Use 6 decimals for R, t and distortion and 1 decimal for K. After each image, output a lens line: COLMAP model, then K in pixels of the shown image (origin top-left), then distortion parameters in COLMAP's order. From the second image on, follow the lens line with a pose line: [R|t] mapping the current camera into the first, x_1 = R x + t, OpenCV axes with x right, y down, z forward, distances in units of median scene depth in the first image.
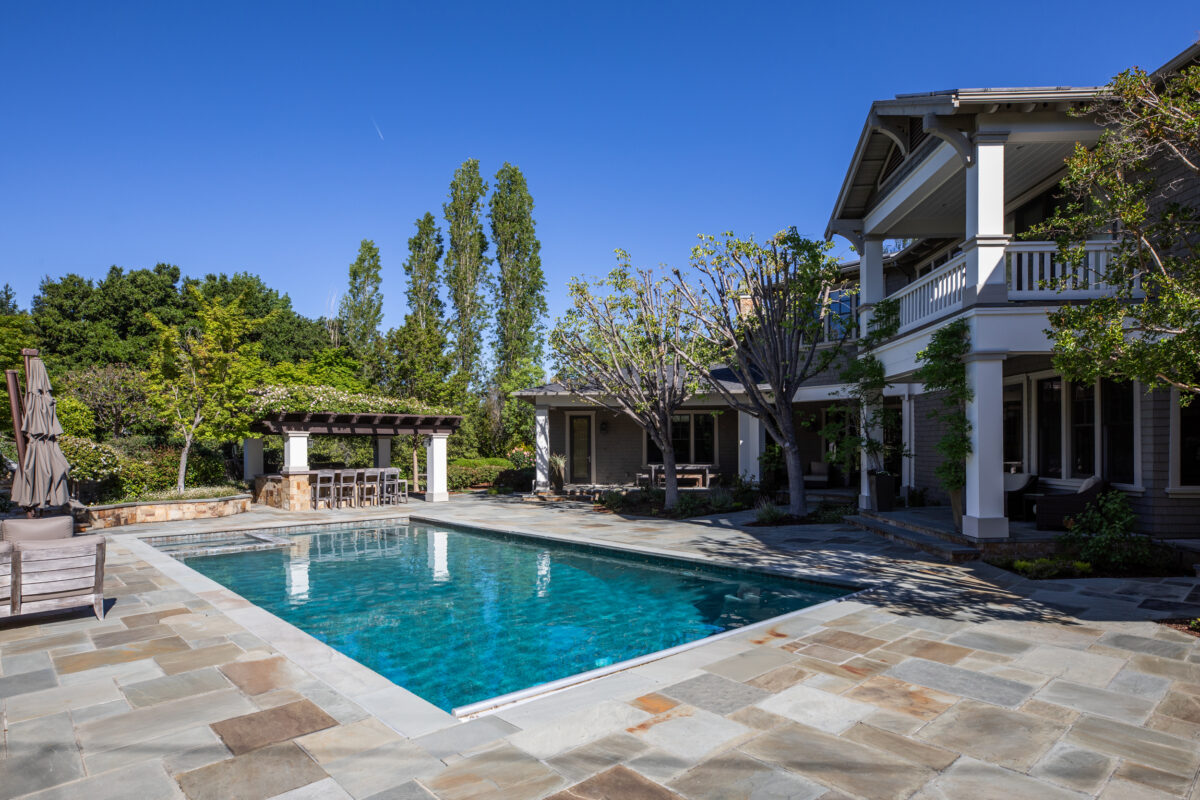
lens RADIAL K [[697.9, 0, 600.8], [0, 697.9, 453.0], [0, 0, 1]] dist [-0.005301, 0.000723]
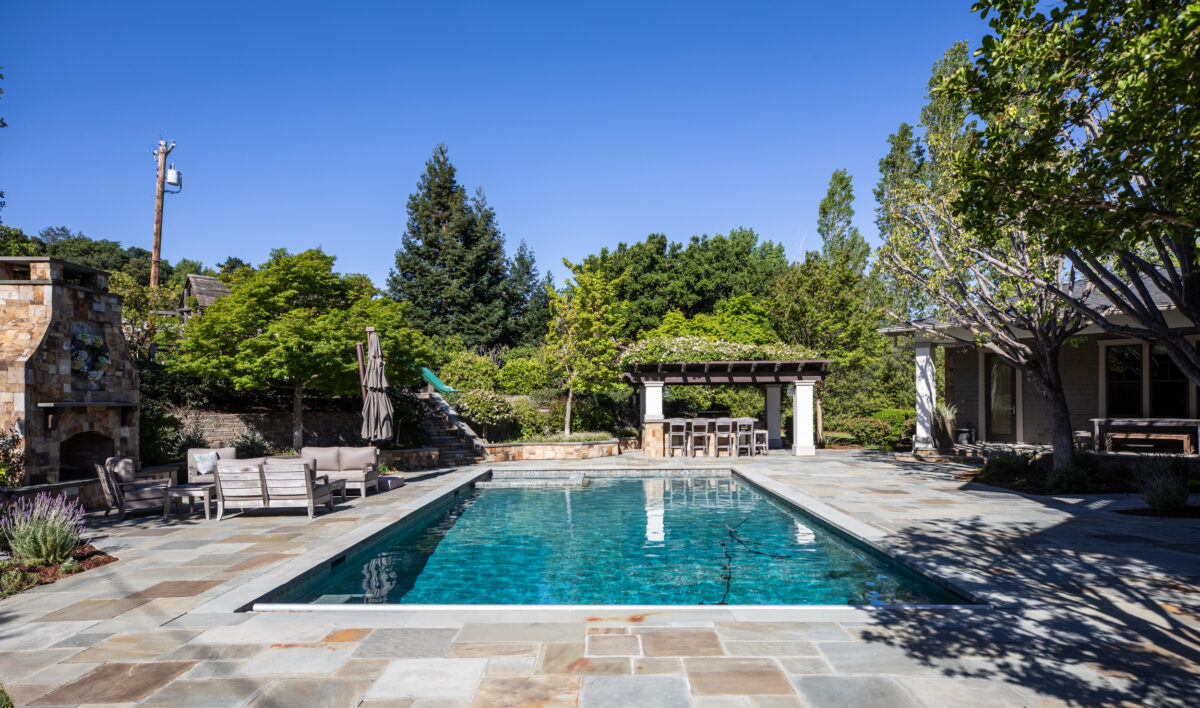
lens RADIAL K [[766.9, 0, 600.9], [0, 766.9, 400.9], [0, 0, 1]] dist [0.031394, 0.004451]
pose [[0.706293, -0.003950, -0.707908, 0.325871], [0.000129, 0.999985, -0.005451, 0.004425], [0.707919, 0.003759, 0.706283, 0.127439]]
